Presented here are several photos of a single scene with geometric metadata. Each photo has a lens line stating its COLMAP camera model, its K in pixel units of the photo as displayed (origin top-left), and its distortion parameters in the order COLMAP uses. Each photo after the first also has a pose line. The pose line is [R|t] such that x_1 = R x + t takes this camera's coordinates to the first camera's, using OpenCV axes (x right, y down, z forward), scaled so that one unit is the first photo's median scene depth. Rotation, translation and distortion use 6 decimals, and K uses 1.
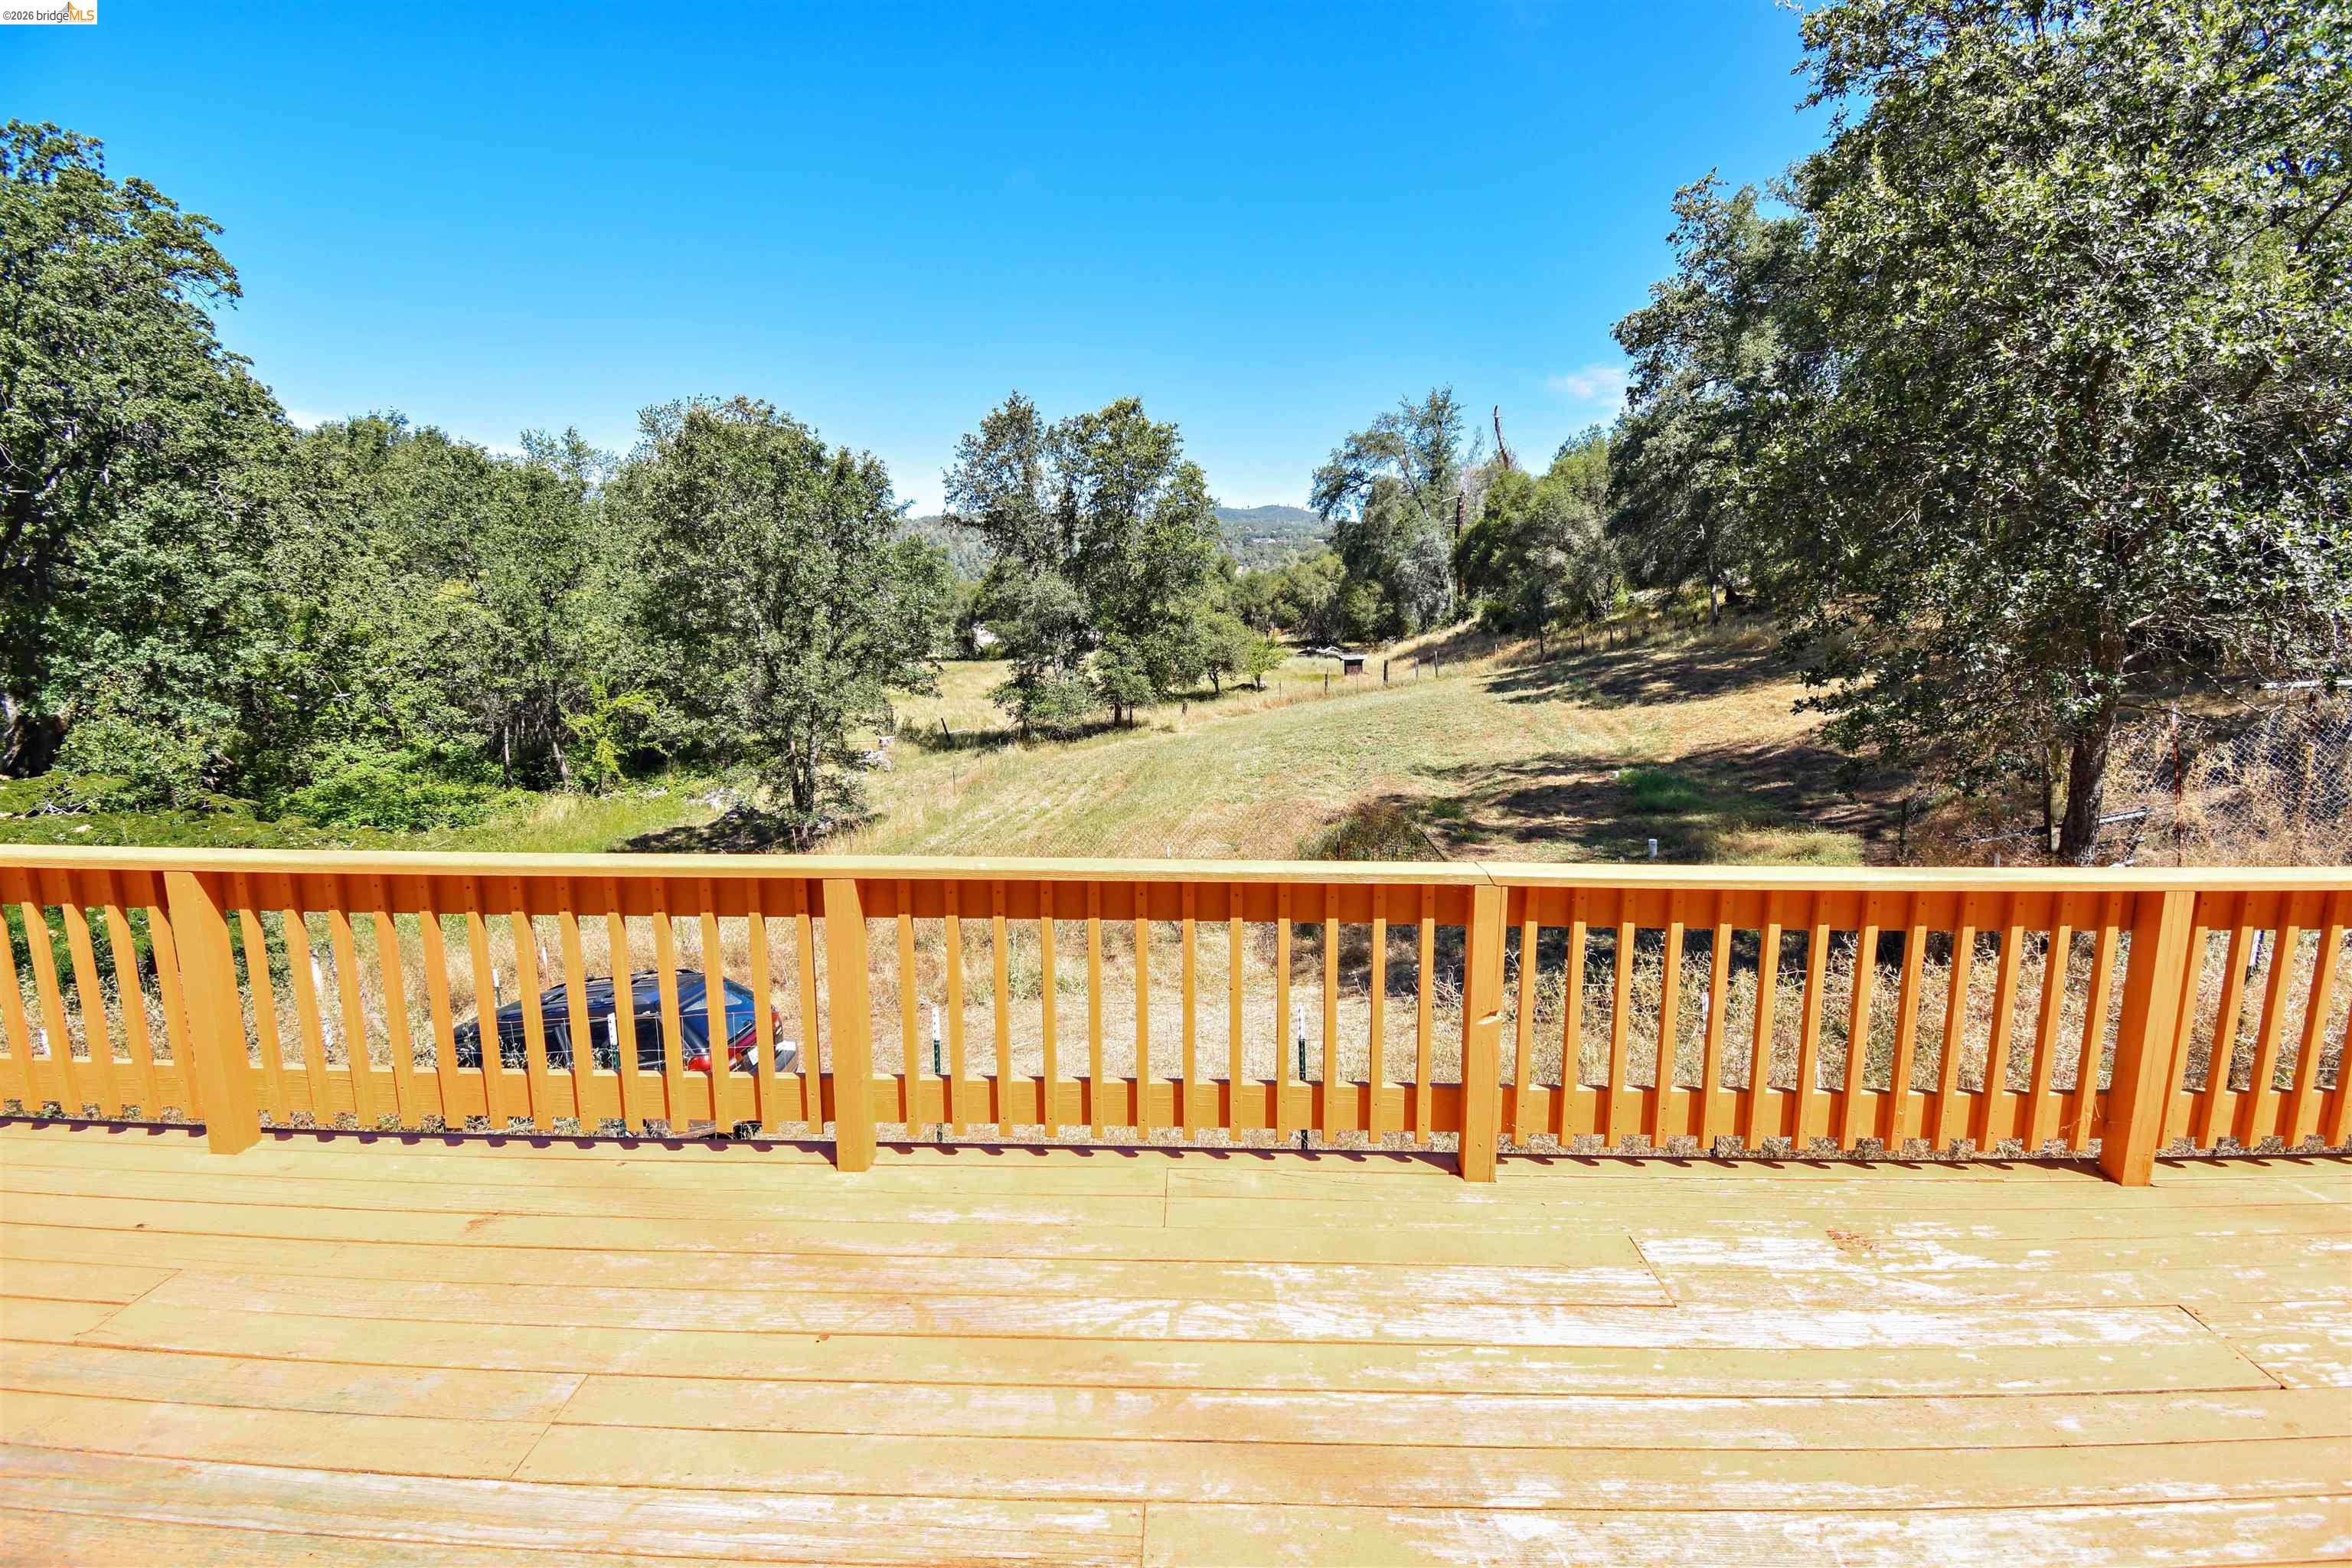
lens RADIAL K [[1017.7, 0, 1182.0], [0, 1017.7, 791.2], [0, 0, 1]] dist [-0.003703, -0.015280]
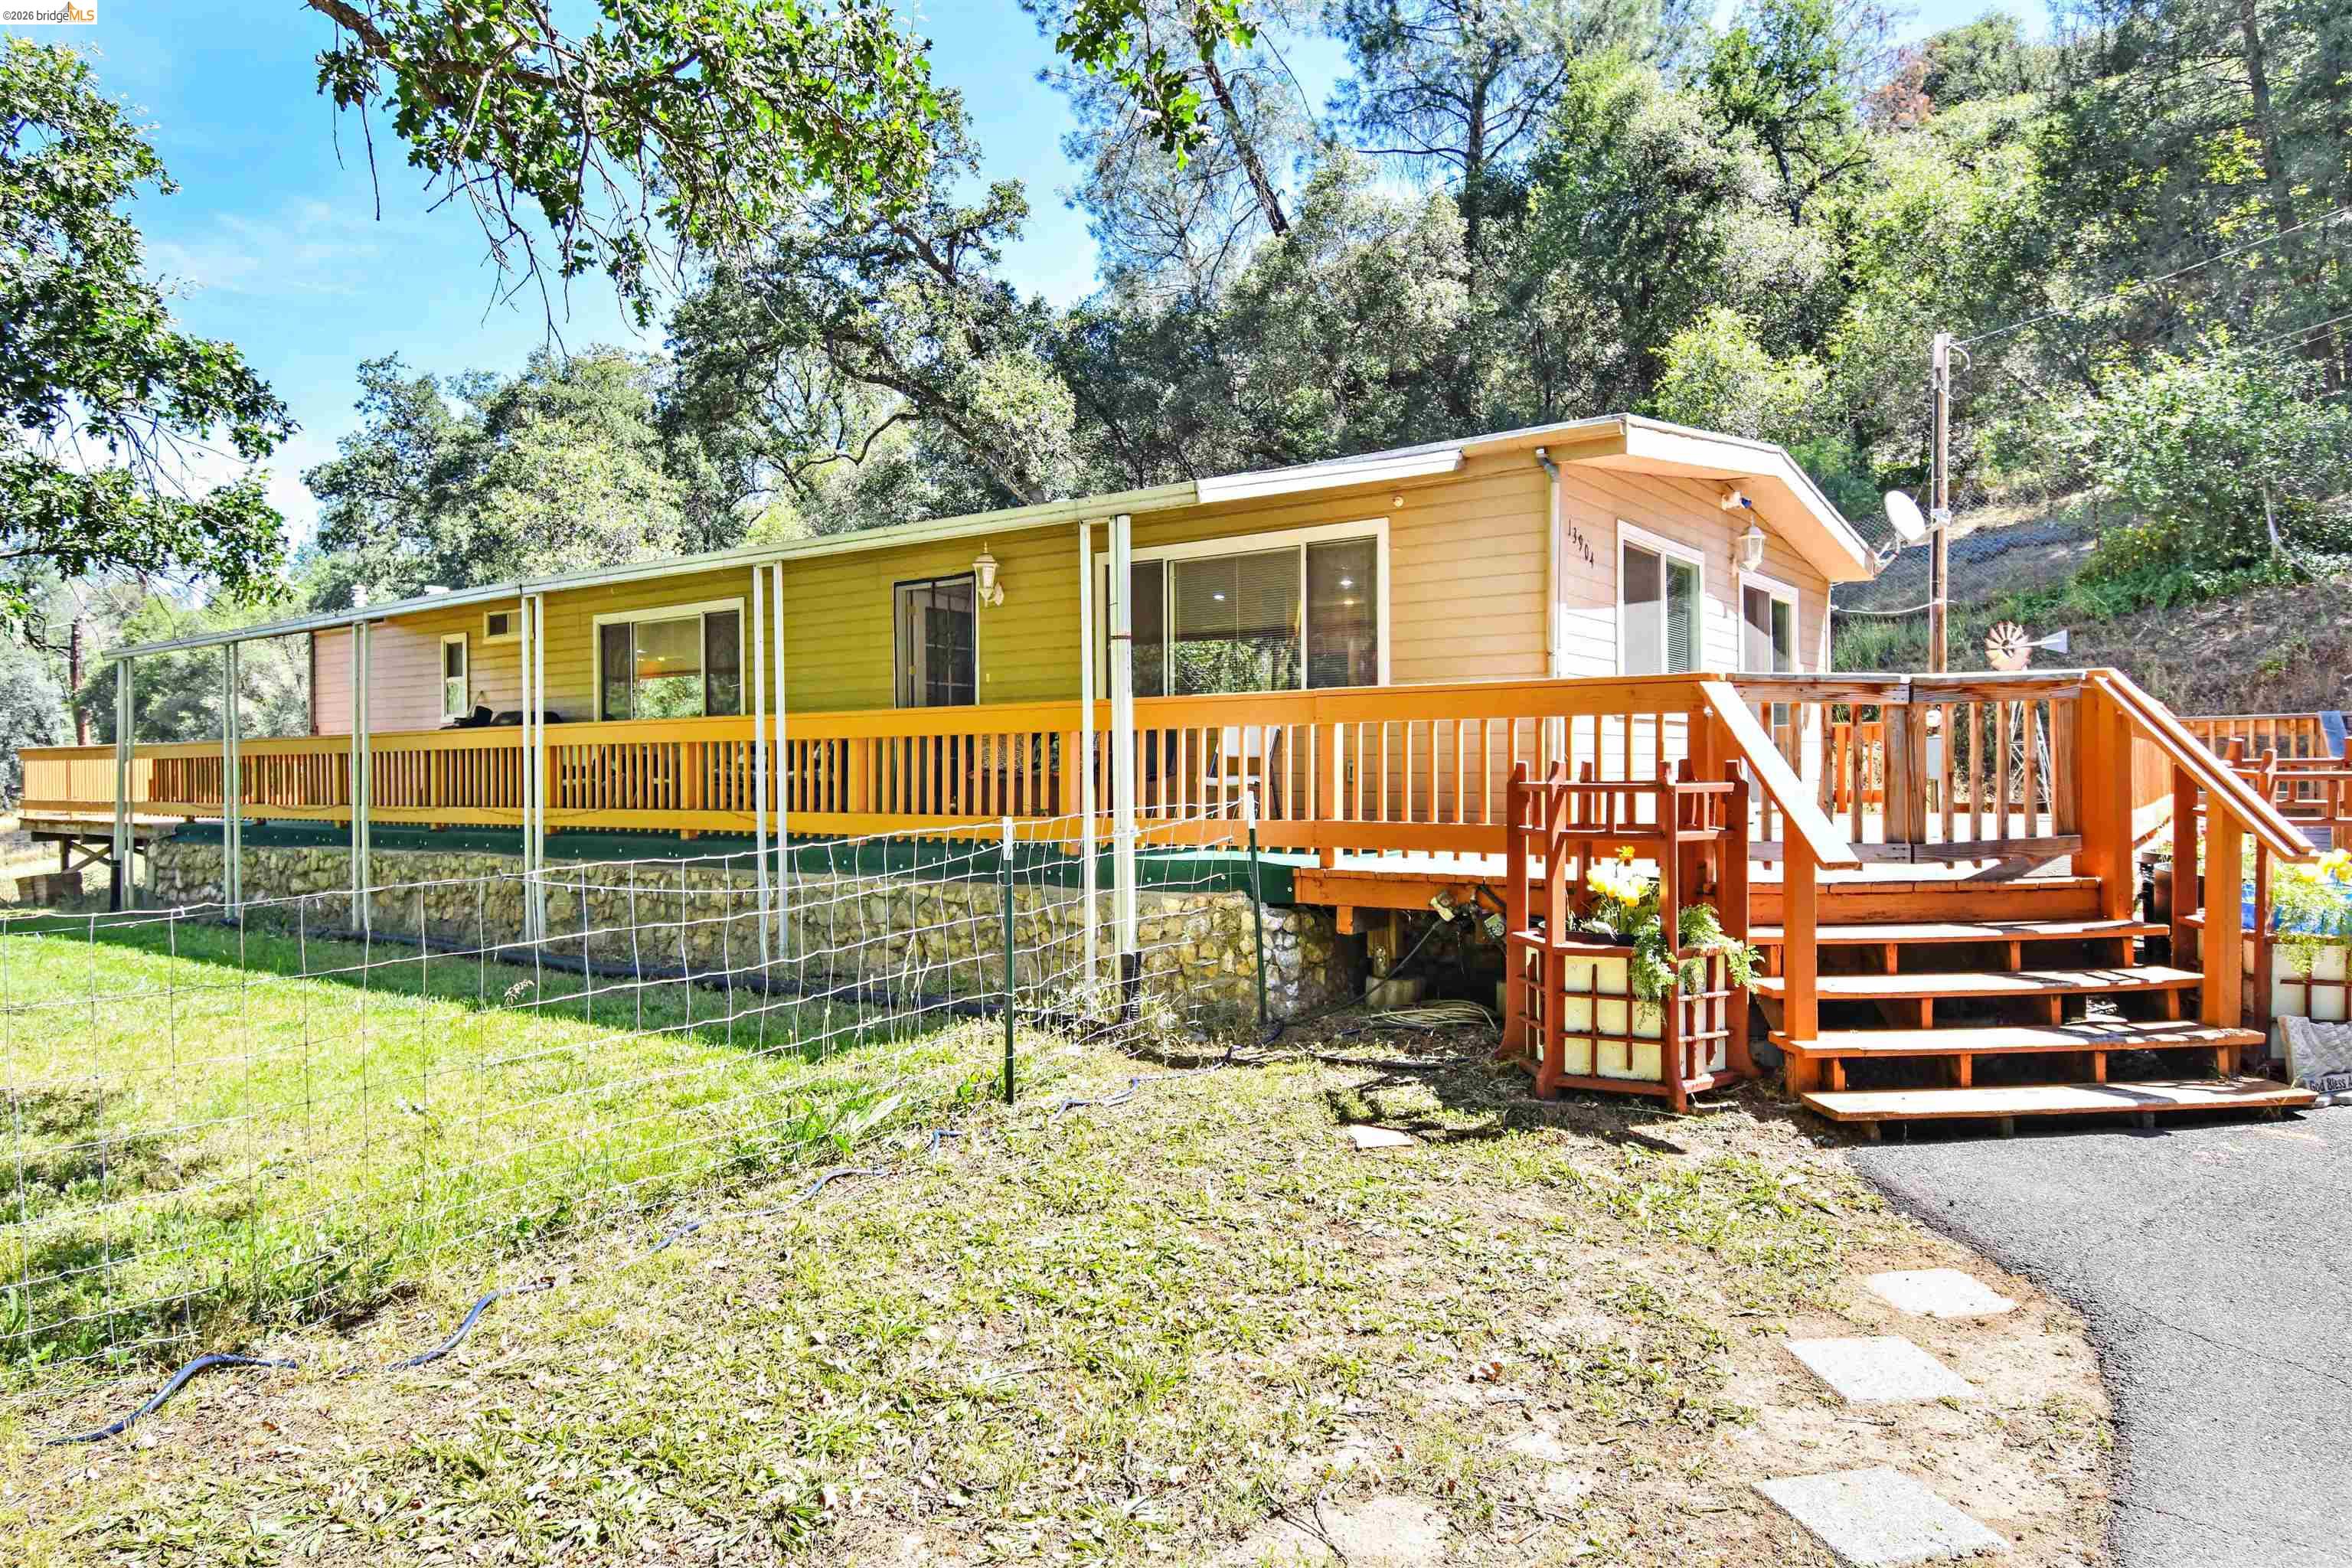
lens RADIAL K [[1520.0, 0, 1212.9], [0, 1520.0, 784.4], [0, 0, 1]] dist [0.009858, -0.026230]
pose [[0.569962, -0.008619, 0.821626, -0.213636], [0.158268, 0.982372, -0.099486, 0.089890], [-0.806284, 0.186740, 0.561278, -0.359086]]
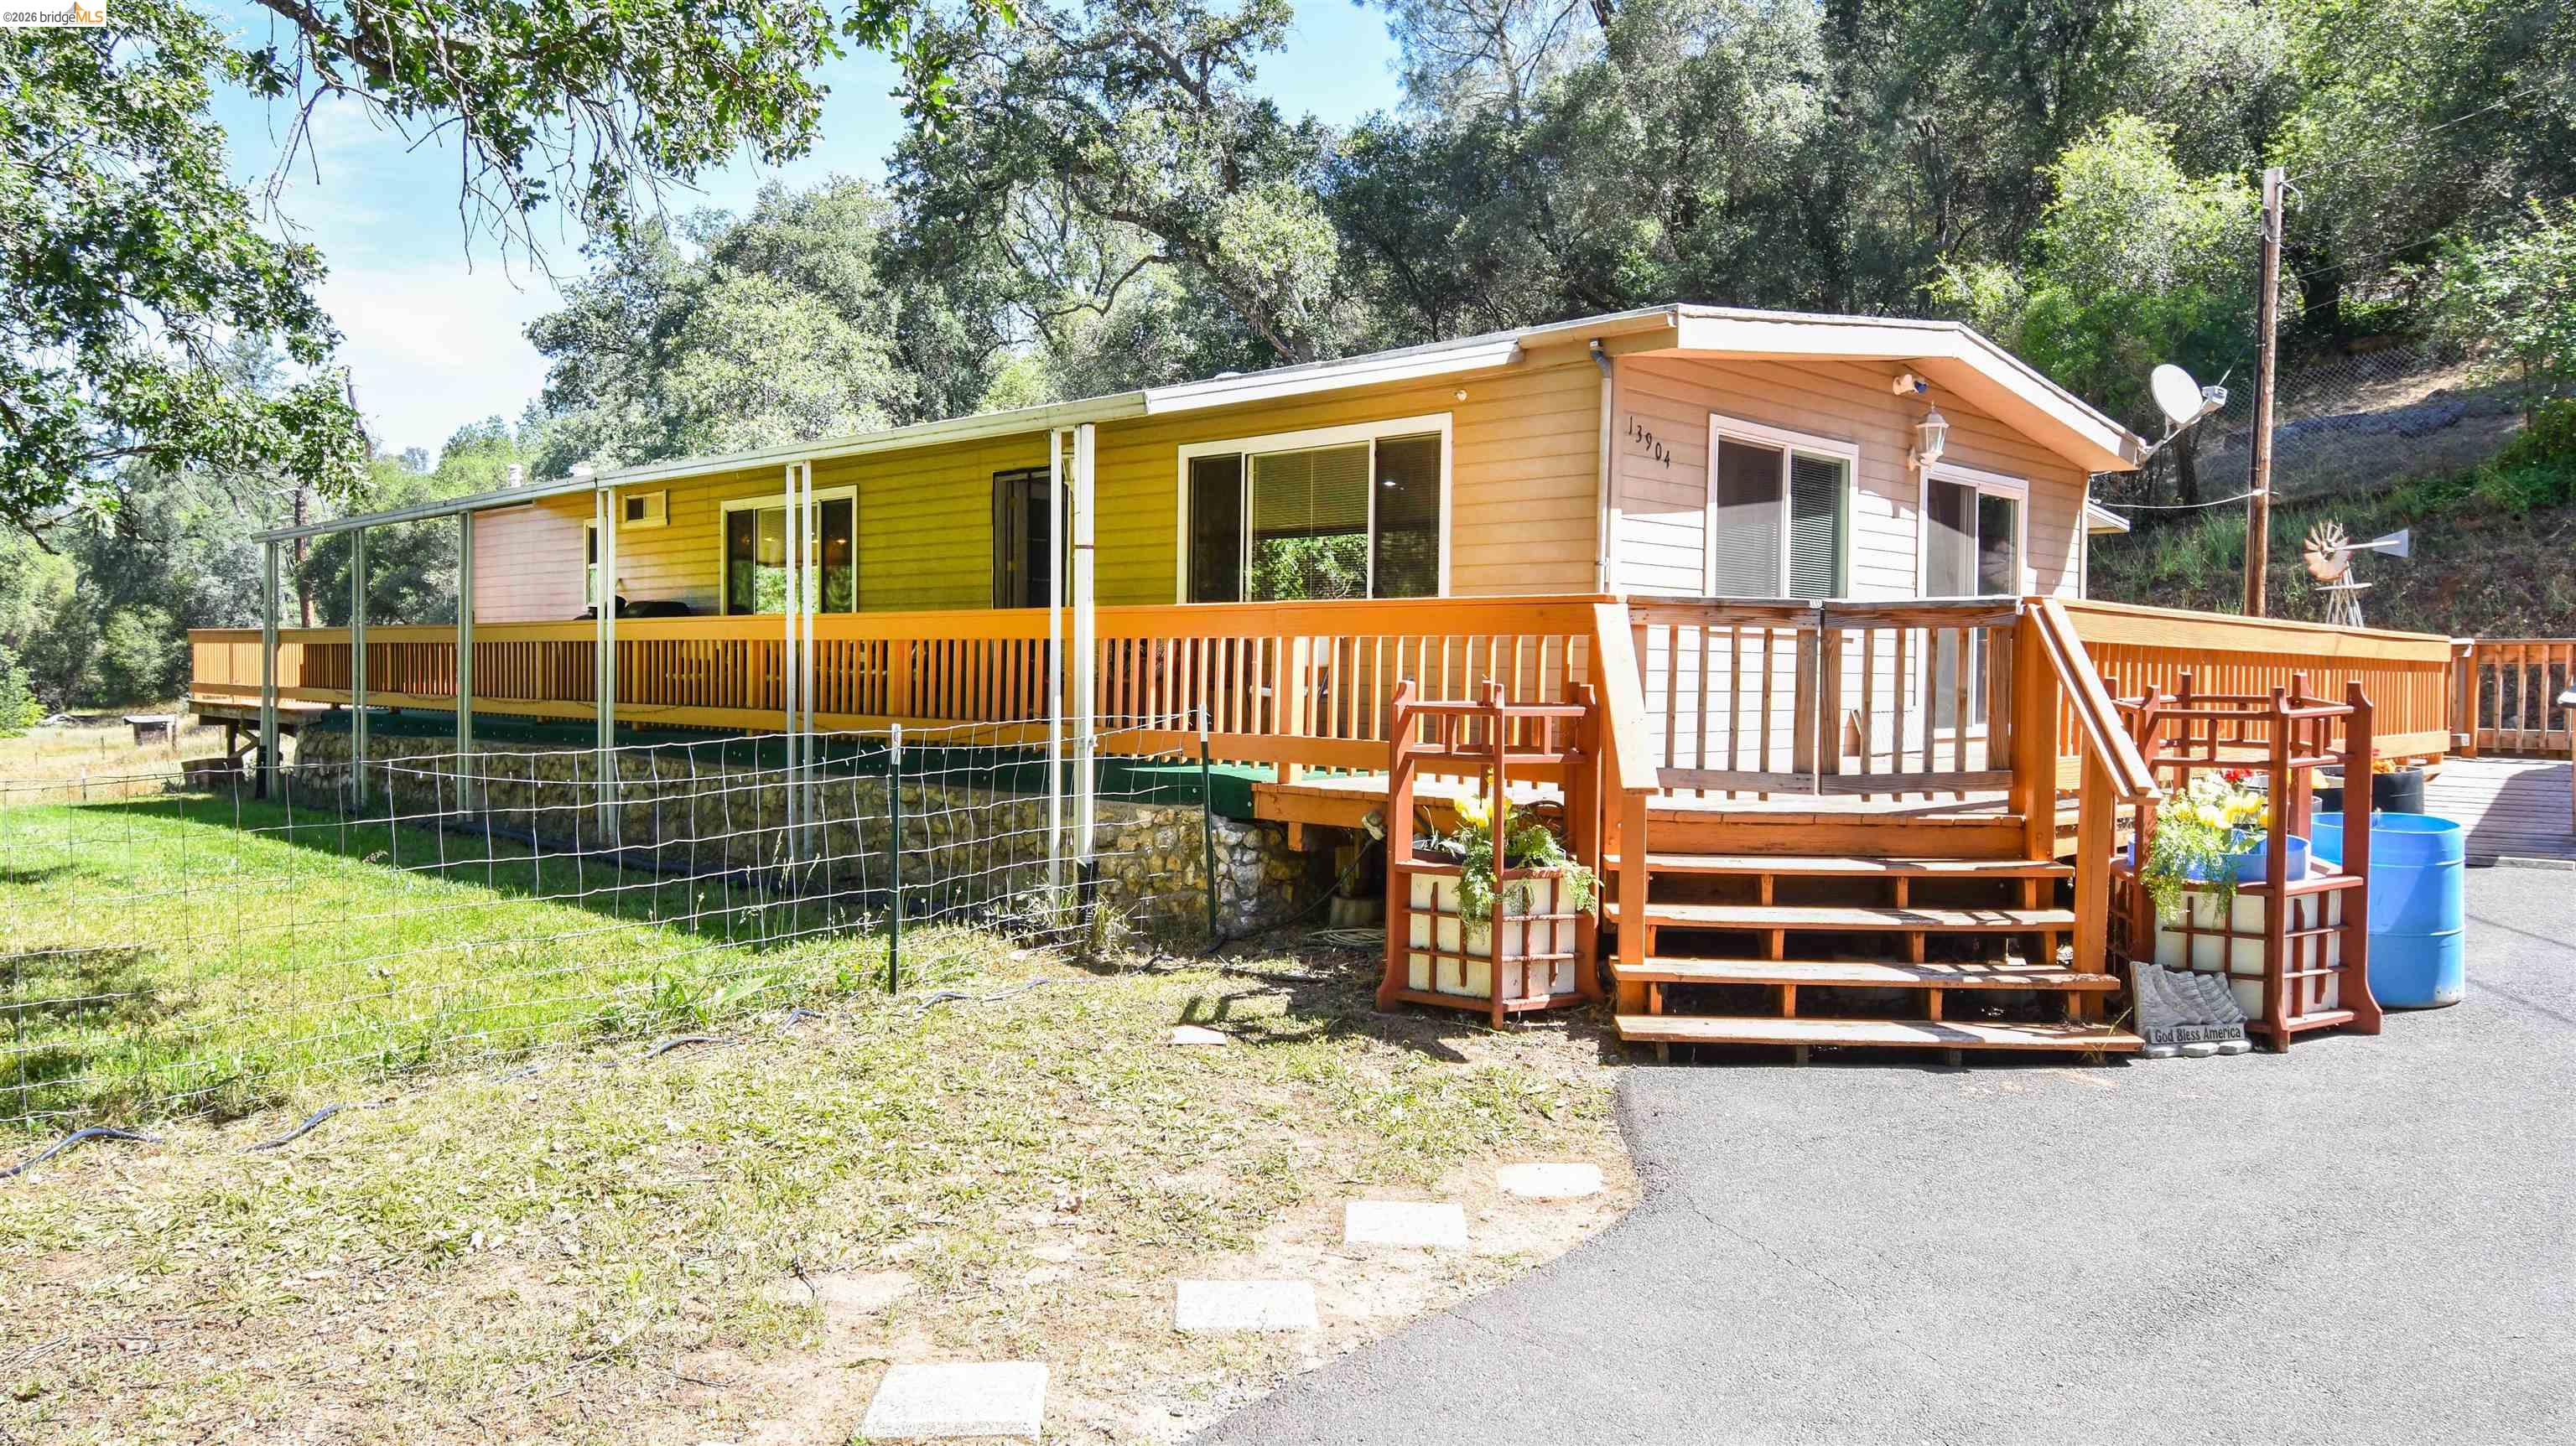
lens RADIAL K [[1839.5, 0, 1308.9], [0, 1839.5, 746.4], [0, 0, 1]] dist [0.020599, -0.042488]
pose [[0.687003, -0.017986, 0.726432, -0.212482], [0.120320, 0.988710, -0.089309, 0.096726], [-0.716624, 0.148759, 0.681411, -0.401550]]
